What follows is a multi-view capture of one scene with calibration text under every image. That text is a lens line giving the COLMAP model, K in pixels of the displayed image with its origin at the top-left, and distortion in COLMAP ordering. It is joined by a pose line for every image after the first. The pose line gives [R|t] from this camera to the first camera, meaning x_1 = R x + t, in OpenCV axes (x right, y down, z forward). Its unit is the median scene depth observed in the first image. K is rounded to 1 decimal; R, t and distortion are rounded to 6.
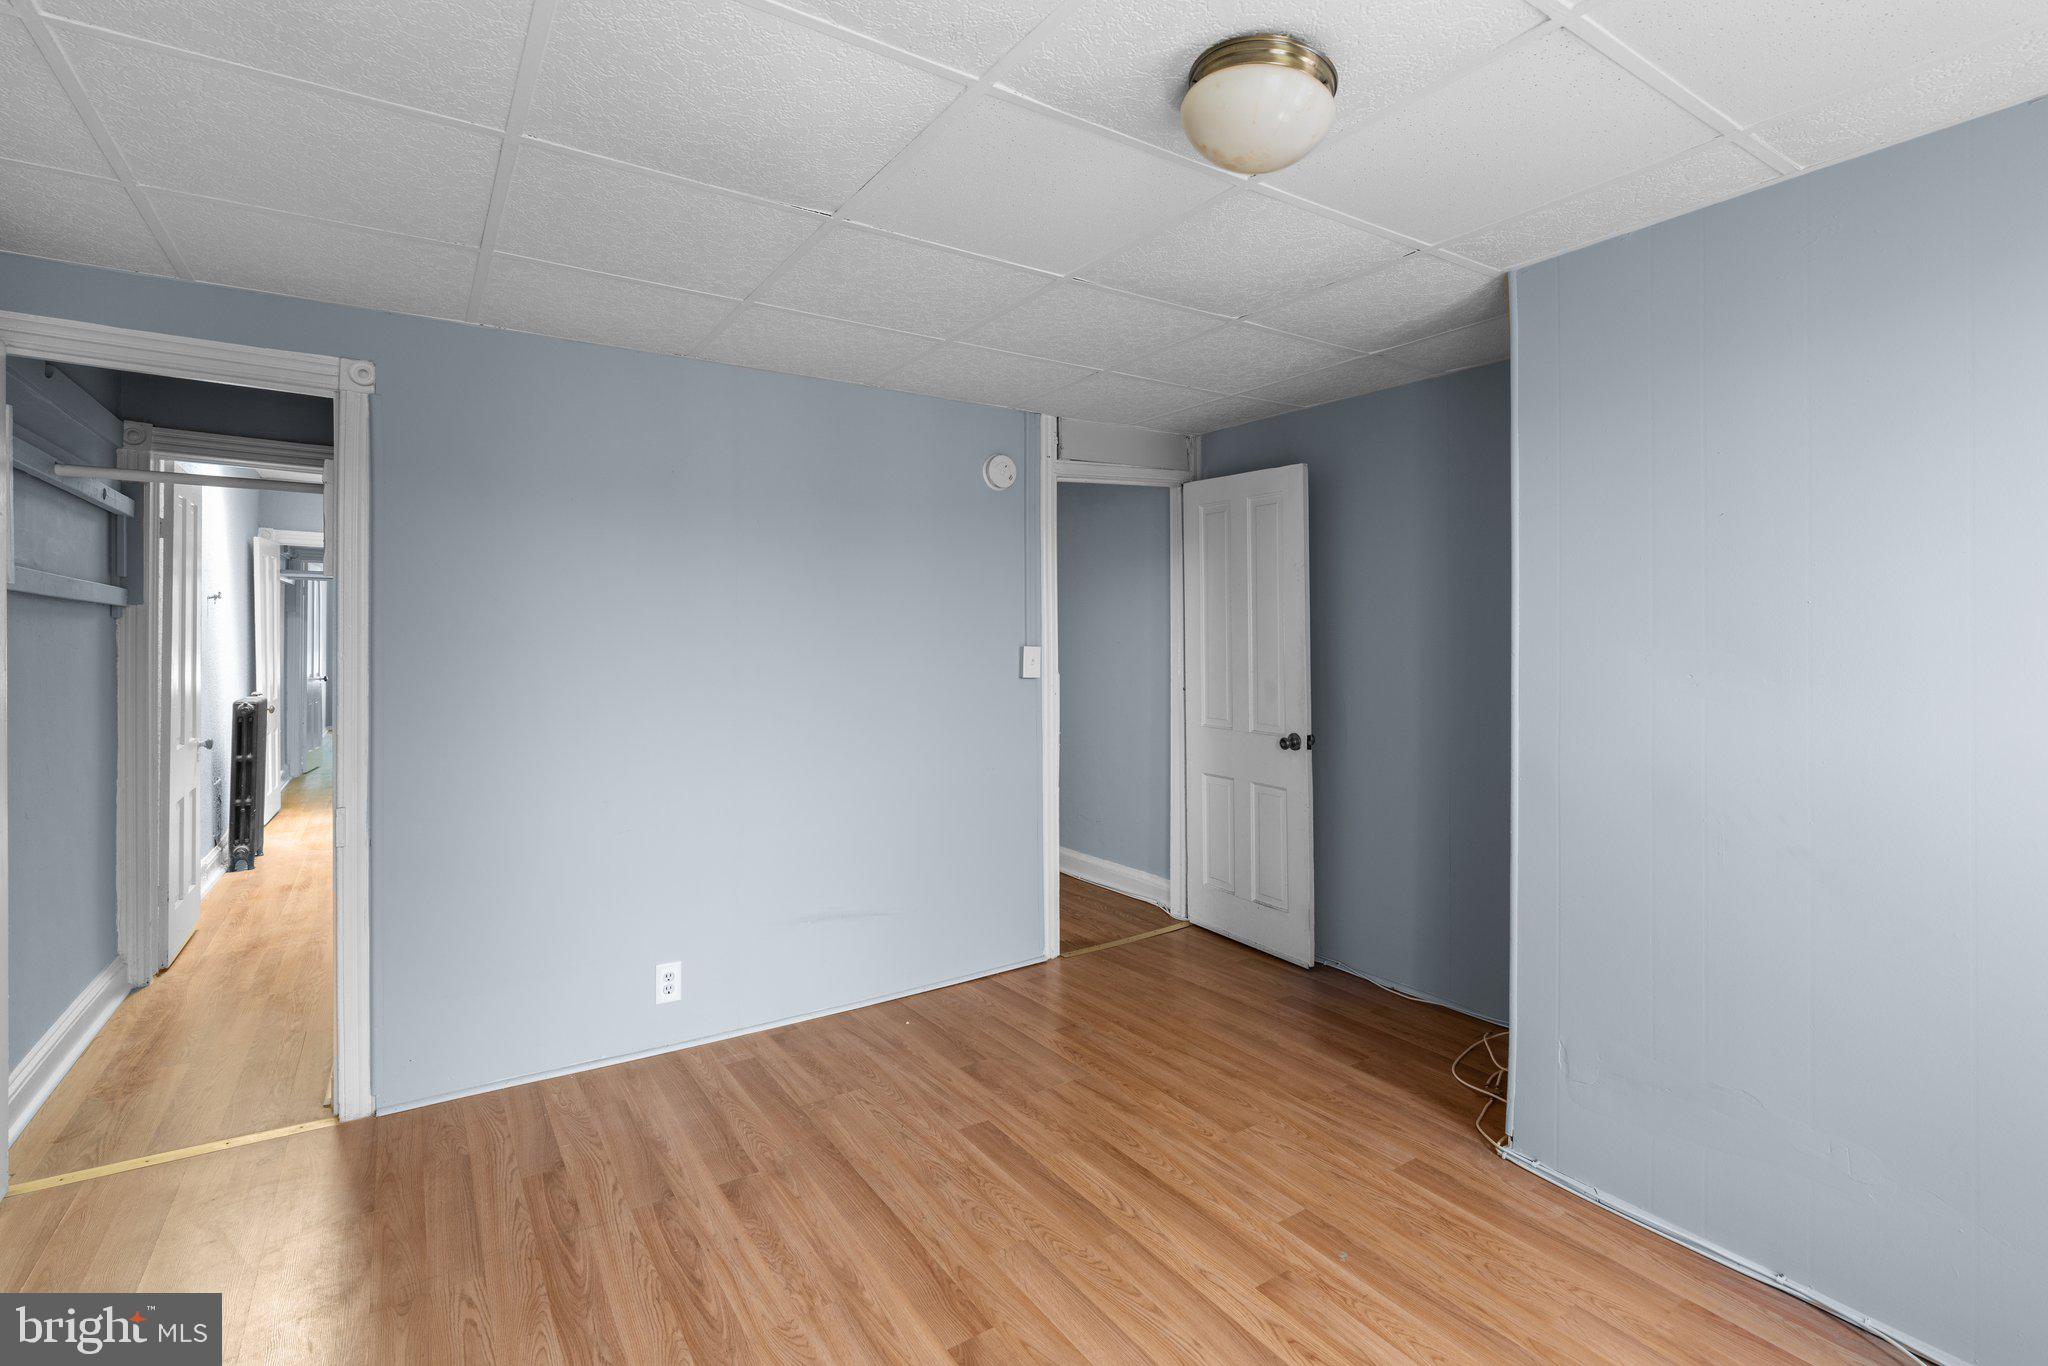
lens RADIAL K [[938.3, 0, 1021.3], [0, 938.3, 612.0], [0, 0, 1]] dist [-0.003718, 0.000235]
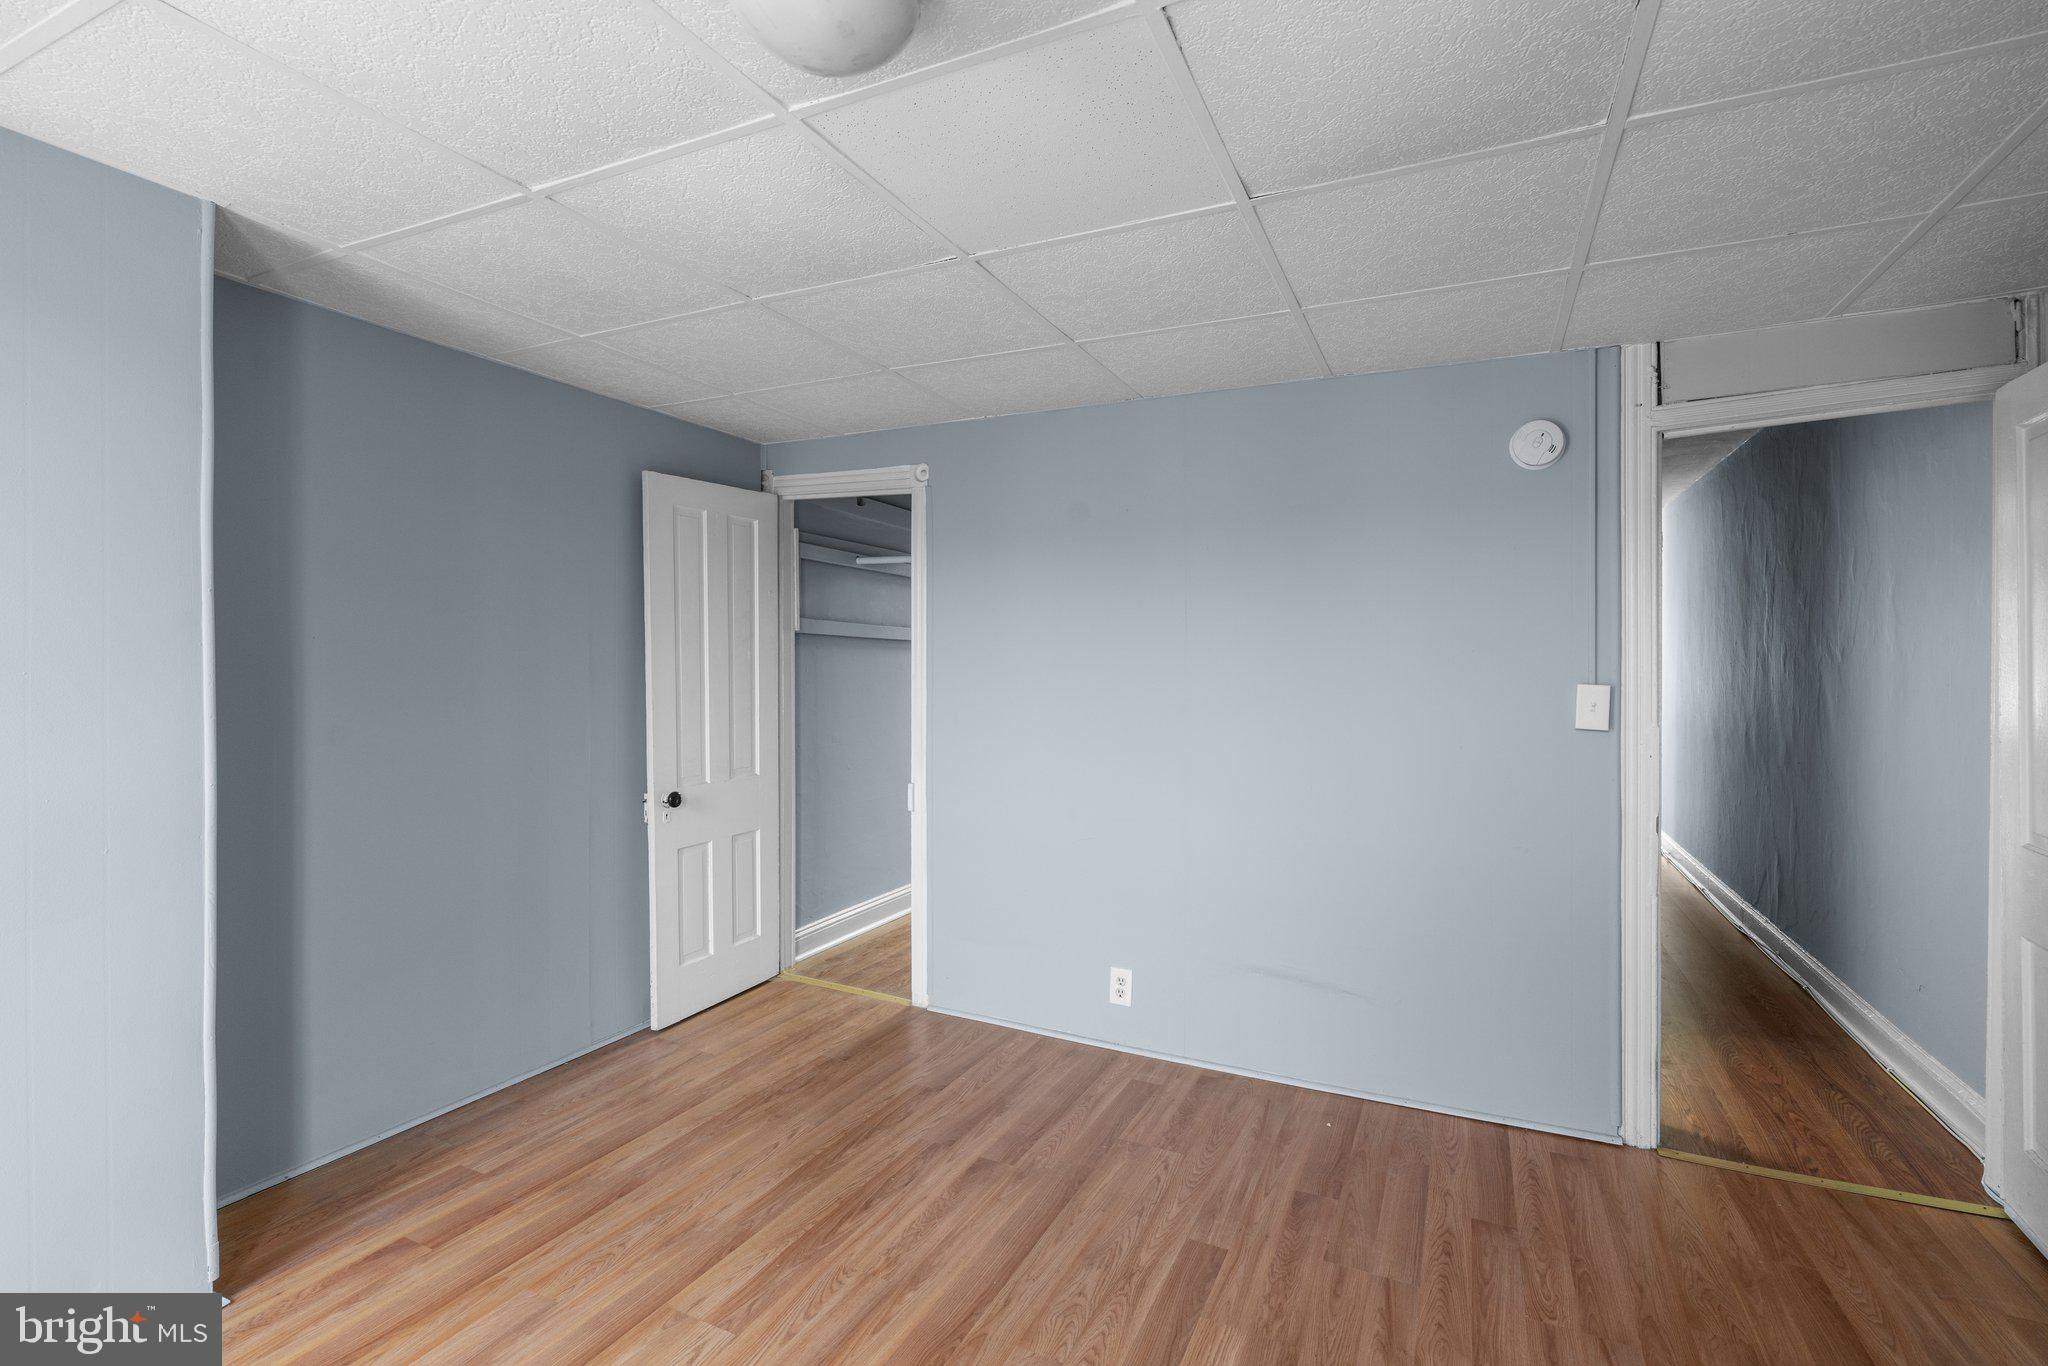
lens RADIAL K [[931.9, 0, 1024.3], [0, 931.9, 652.2], [0, 0, 1]] dist [-0.005342, 0.000610]
pose [[0.517239, -0.003257, -0.855835, 0.571338], [0.010810, 0.999938, 0.002727, 0.008606], [0.855773, -0.010662, 0.517242, 0.420887]]
